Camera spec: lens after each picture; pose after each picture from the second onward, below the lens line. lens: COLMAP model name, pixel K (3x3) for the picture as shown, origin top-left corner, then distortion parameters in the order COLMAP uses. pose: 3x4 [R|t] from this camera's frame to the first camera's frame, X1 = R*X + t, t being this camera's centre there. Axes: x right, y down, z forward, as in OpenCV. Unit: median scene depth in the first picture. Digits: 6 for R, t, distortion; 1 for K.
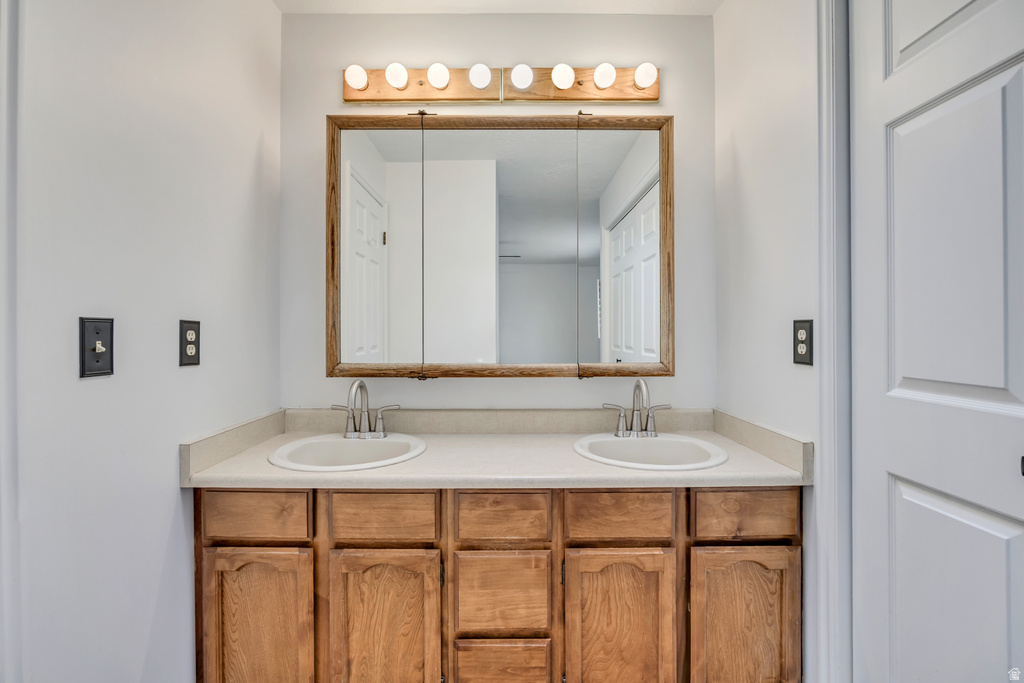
lens RADIAL K [[462.5, 0, 516.6], [0, 462.5, 335.7], [0, 0, 1]] dist [-0.012922, 0.000153]
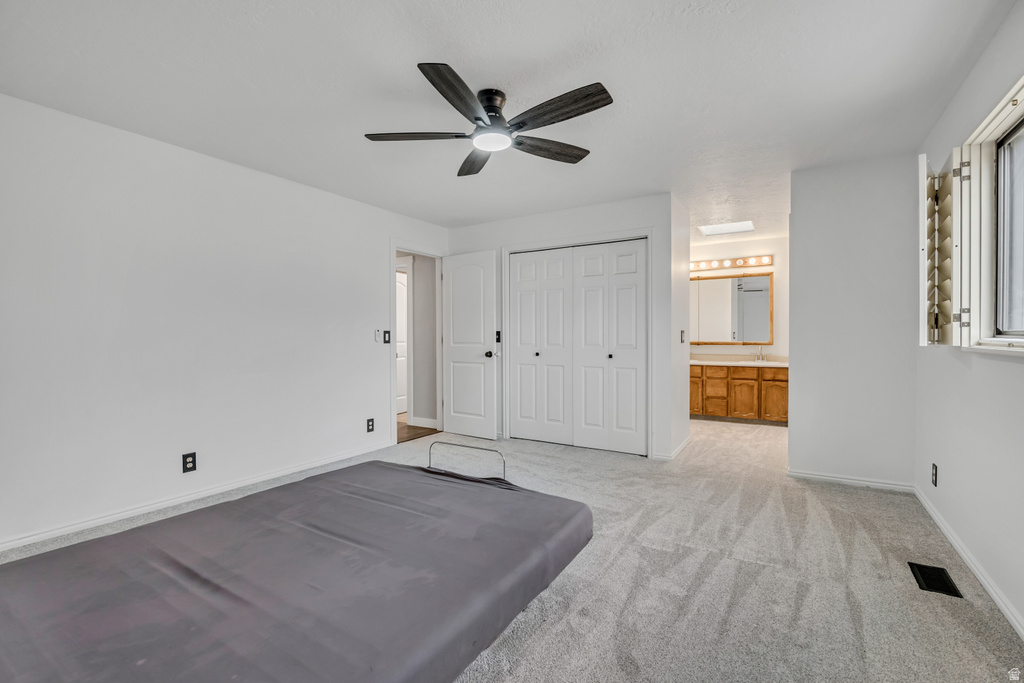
lens RADIAL K [[462.5, 0, 520.3], [0, 462.5, 341.1], [0, 0, 1]] dist [-0.012922, 0.000153]
pose [[0.853397, 0.011826, -0.521128, 0.704264], [-0.007807, 0.999920, 0.009908, 0.048304], [0.521204, -0.004387, 0.853421, -4.013321]]
